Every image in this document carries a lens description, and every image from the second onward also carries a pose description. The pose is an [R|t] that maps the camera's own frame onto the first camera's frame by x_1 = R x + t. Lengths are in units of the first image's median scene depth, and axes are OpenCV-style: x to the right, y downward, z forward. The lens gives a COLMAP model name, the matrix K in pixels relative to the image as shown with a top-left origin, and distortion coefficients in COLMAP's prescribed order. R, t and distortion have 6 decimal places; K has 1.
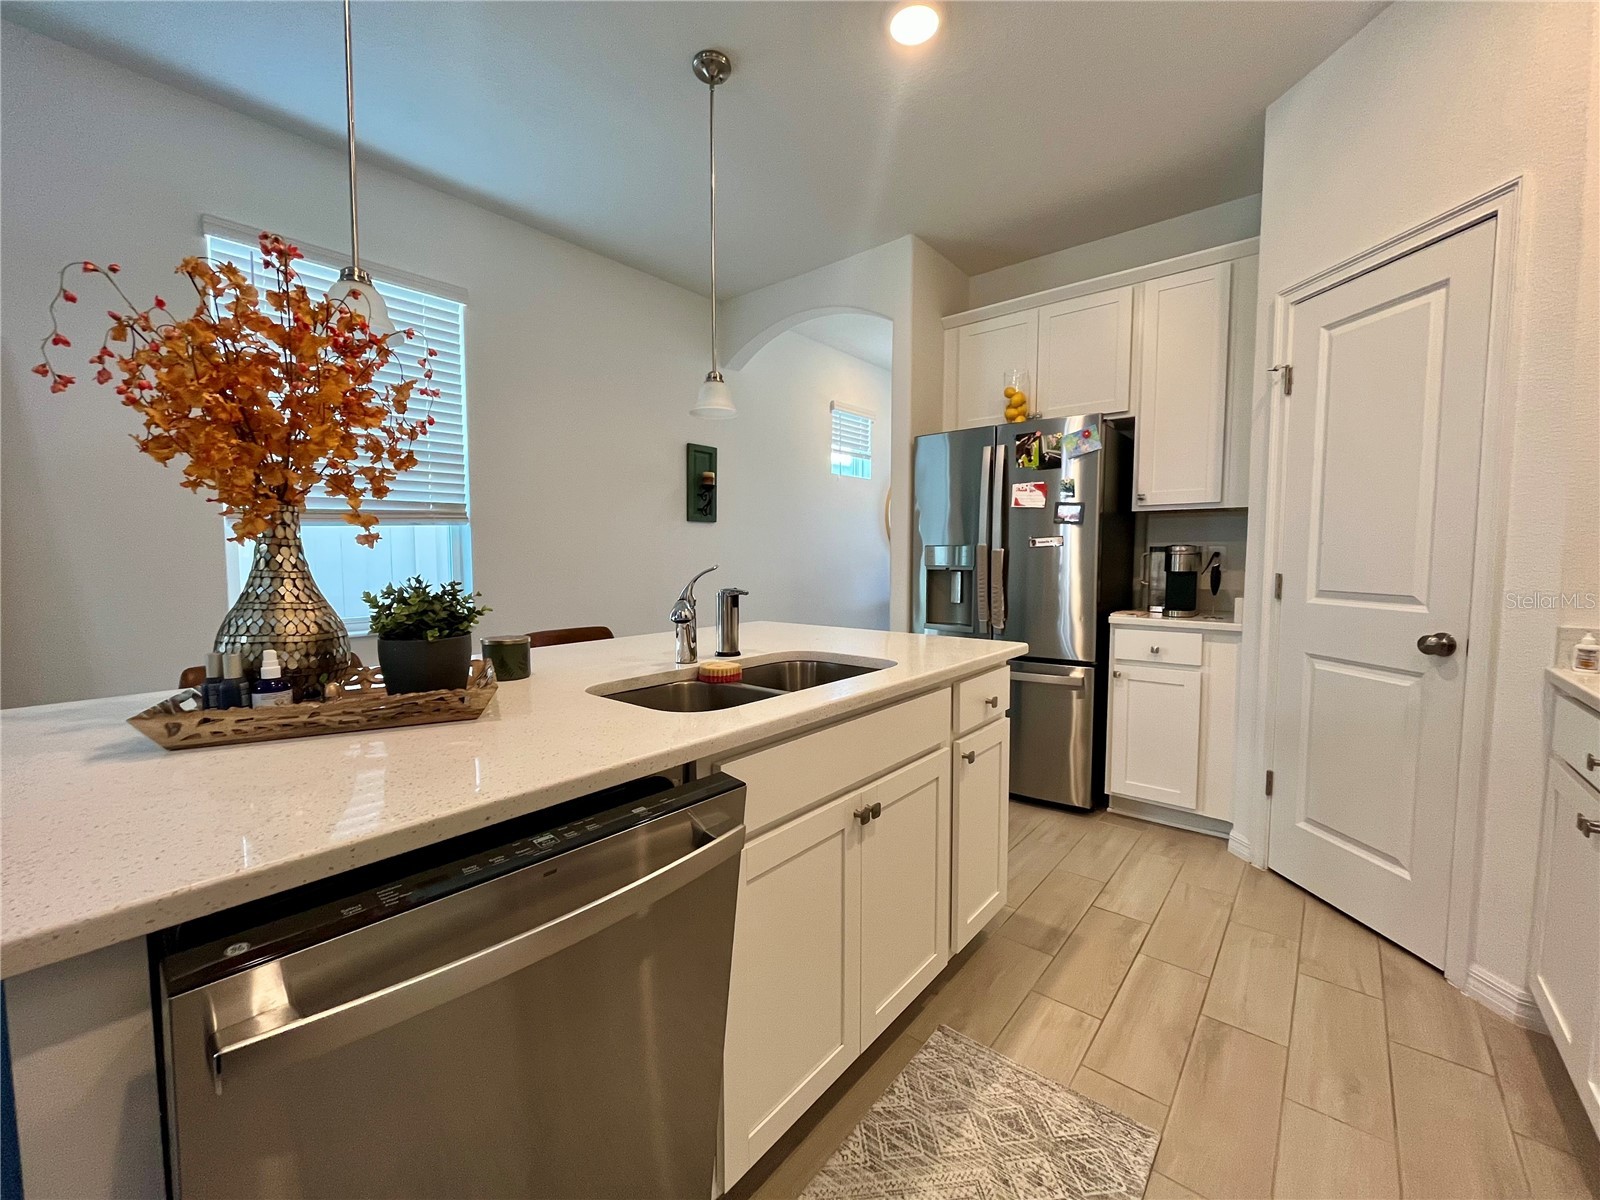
lens RADIAL K [[646.1, 0, 800.0], [0, 646.1, 600.0], [0, 0, 1]] dist [0.000982, -0.000064]
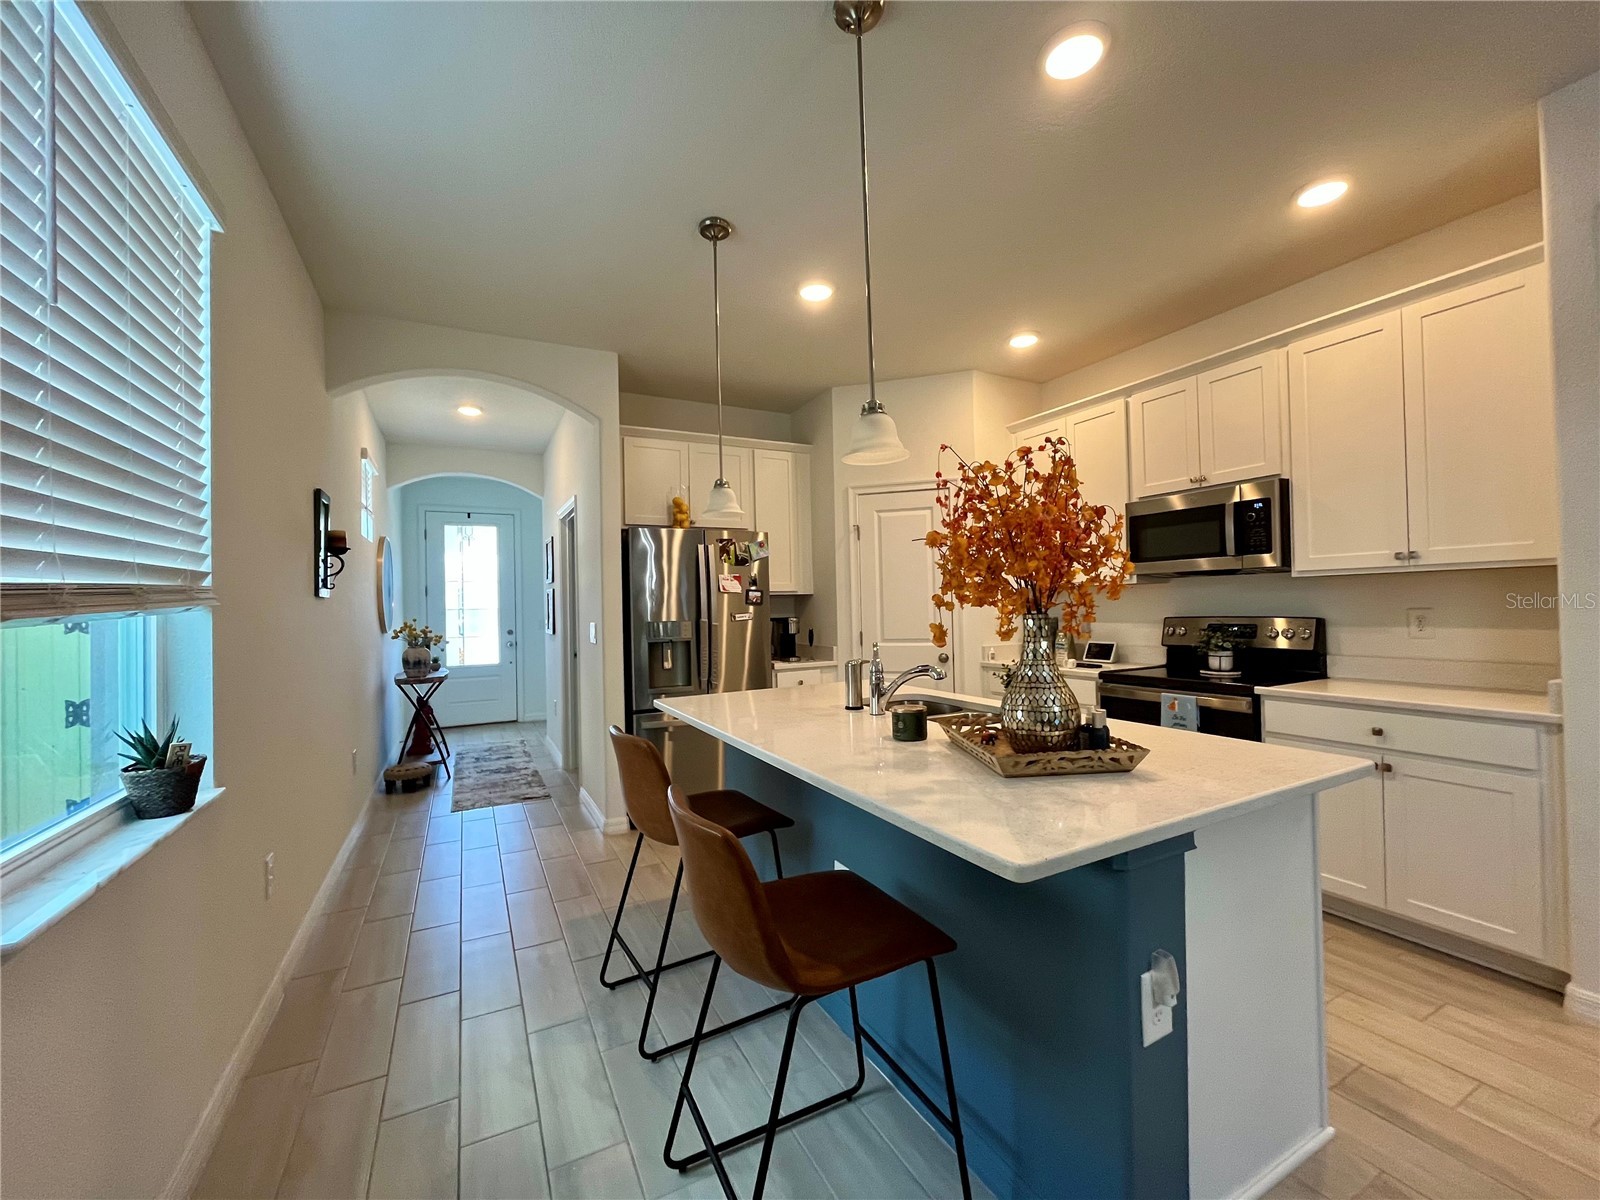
lens RADIAL K [[646.1, 0, 800.0], [0, 646.1, 600.0], [0, 0, 1]] dist [0.000982, -0.000064]
pose [[0.381485, 0.001041, 0.924374, -0.871290], [0.094102, 0.994760, -0.039956, -0.058759], [-0.919573, 0.102229, 0.379389, 0.349382]]
